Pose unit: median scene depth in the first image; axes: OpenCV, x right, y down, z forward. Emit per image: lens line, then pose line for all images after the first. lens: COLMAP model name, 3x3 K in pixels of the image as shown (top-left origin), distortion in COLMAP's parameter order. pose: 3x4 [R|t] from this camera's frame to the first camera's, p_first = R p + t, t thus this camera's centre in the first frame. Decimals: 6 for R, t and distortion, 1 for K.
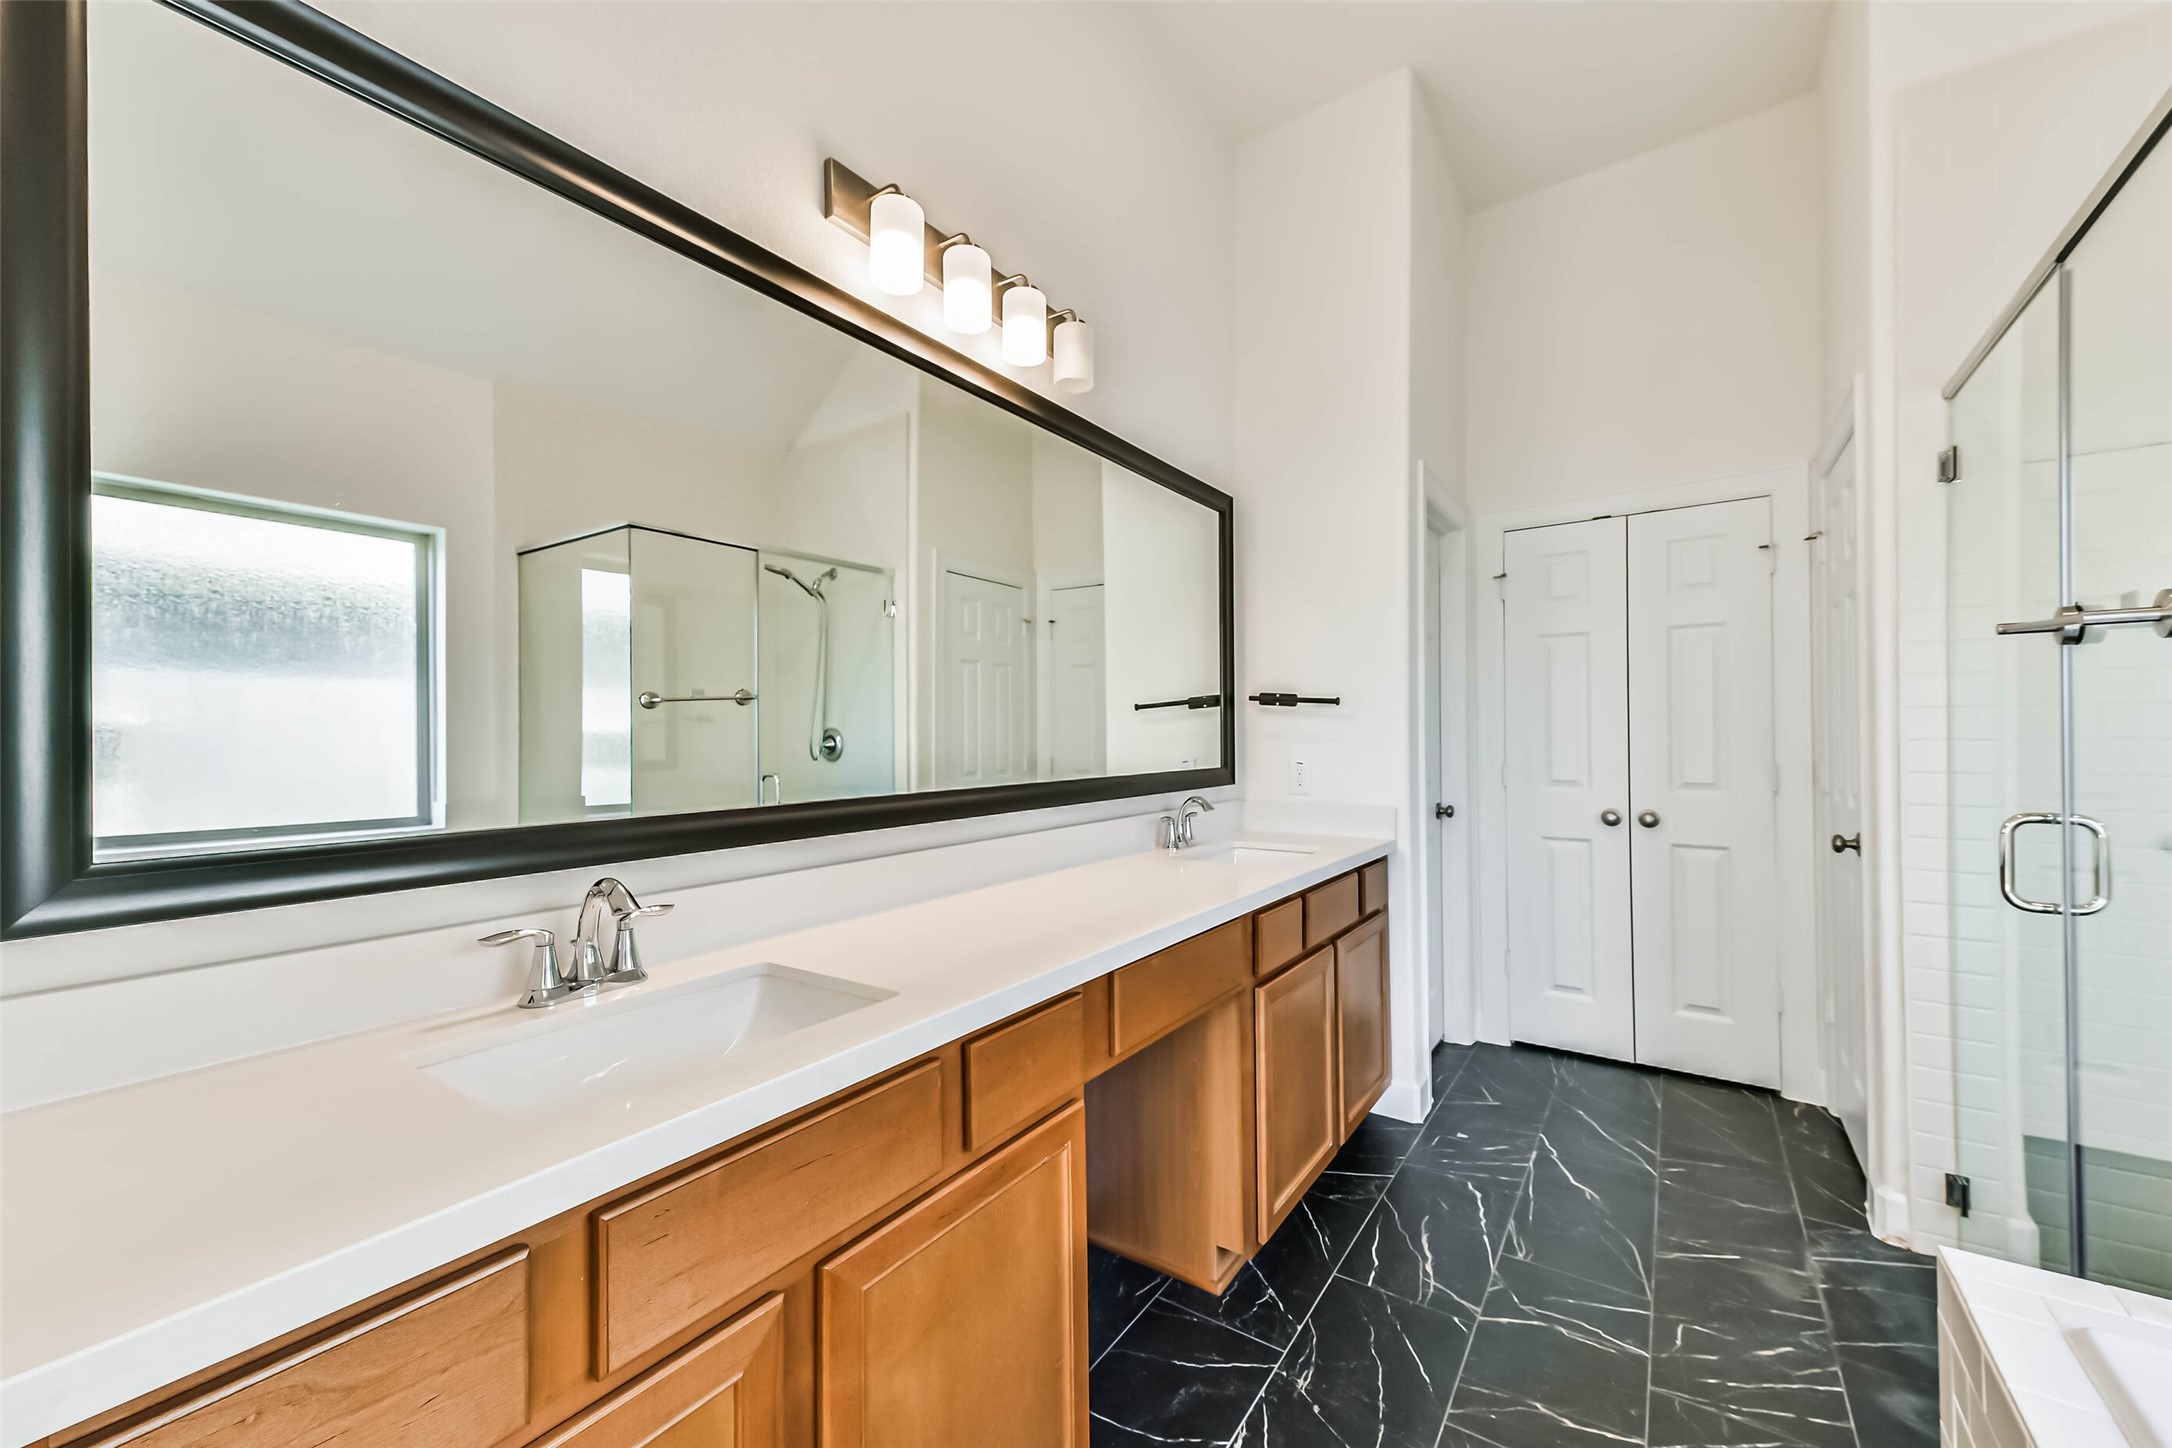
lens RADIAL K [[841.2, 0, 1093.0], [0, 841.2, 731.4], [0, 0, 1]] dist [0.024312, -0.004493]
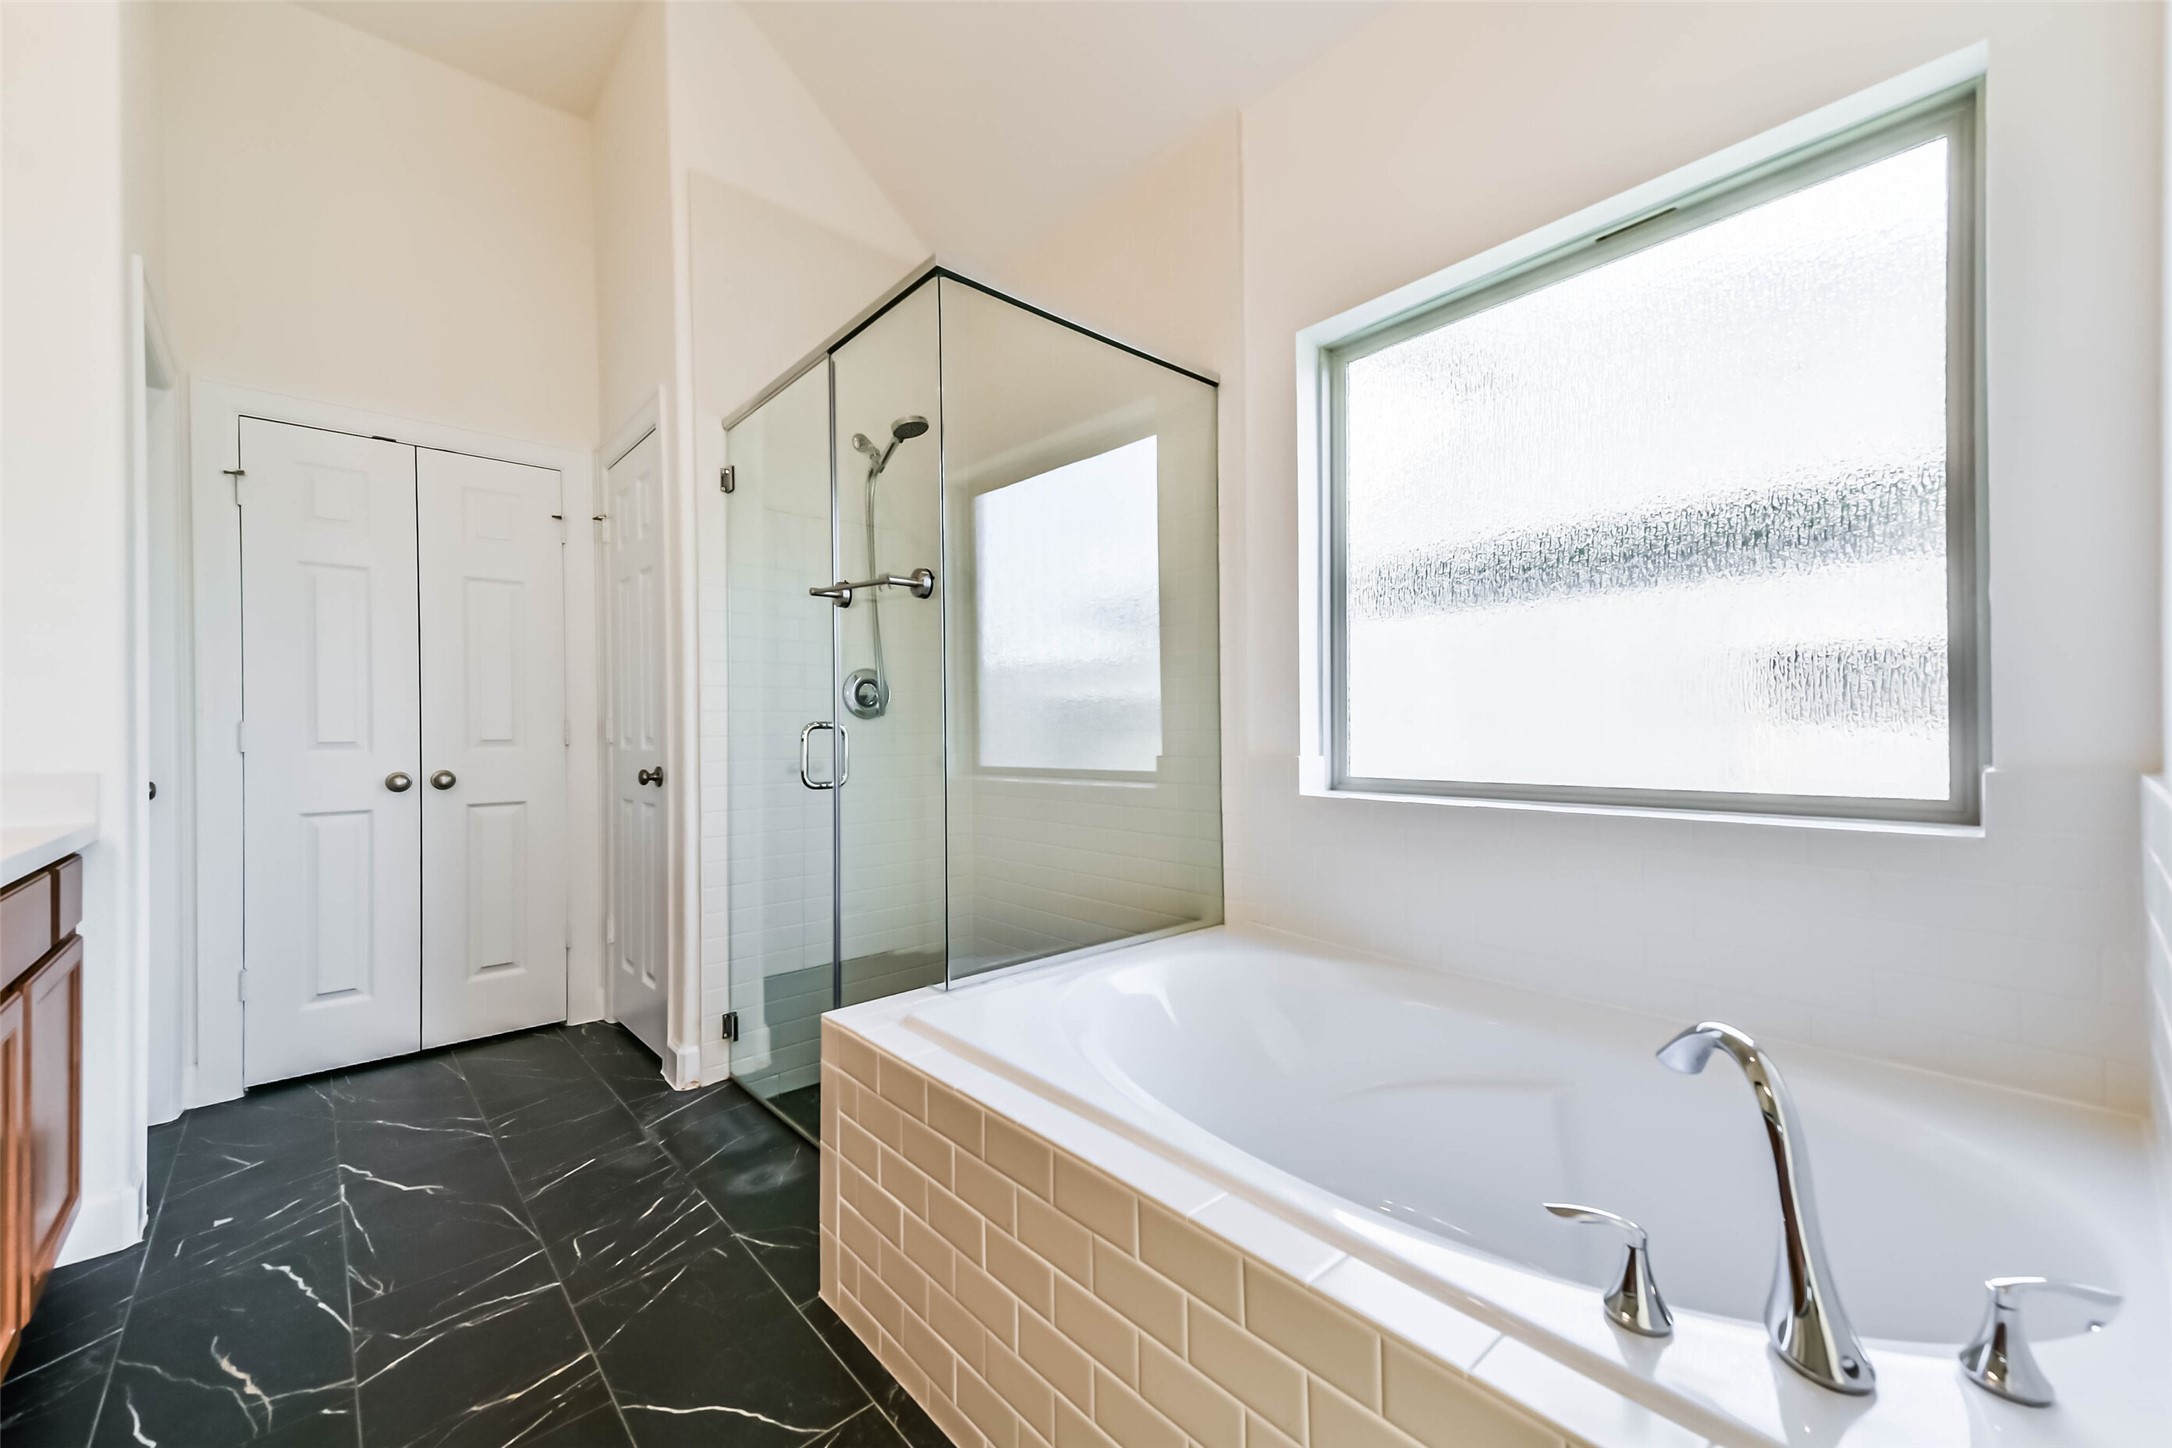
lens RADIAL K [[841.2, 0, 1101.9], [0, 841.2, 724.4], [0, 0, 1]] dist [0.024312, -0.004493]
pose [[0.232586, 0.004070, 0.972567, -0.105320], [-0.001360, 0.999992, -0.003859, 0.055510], [-0.972575, -0.000425, 0.232589, 0.103209]]
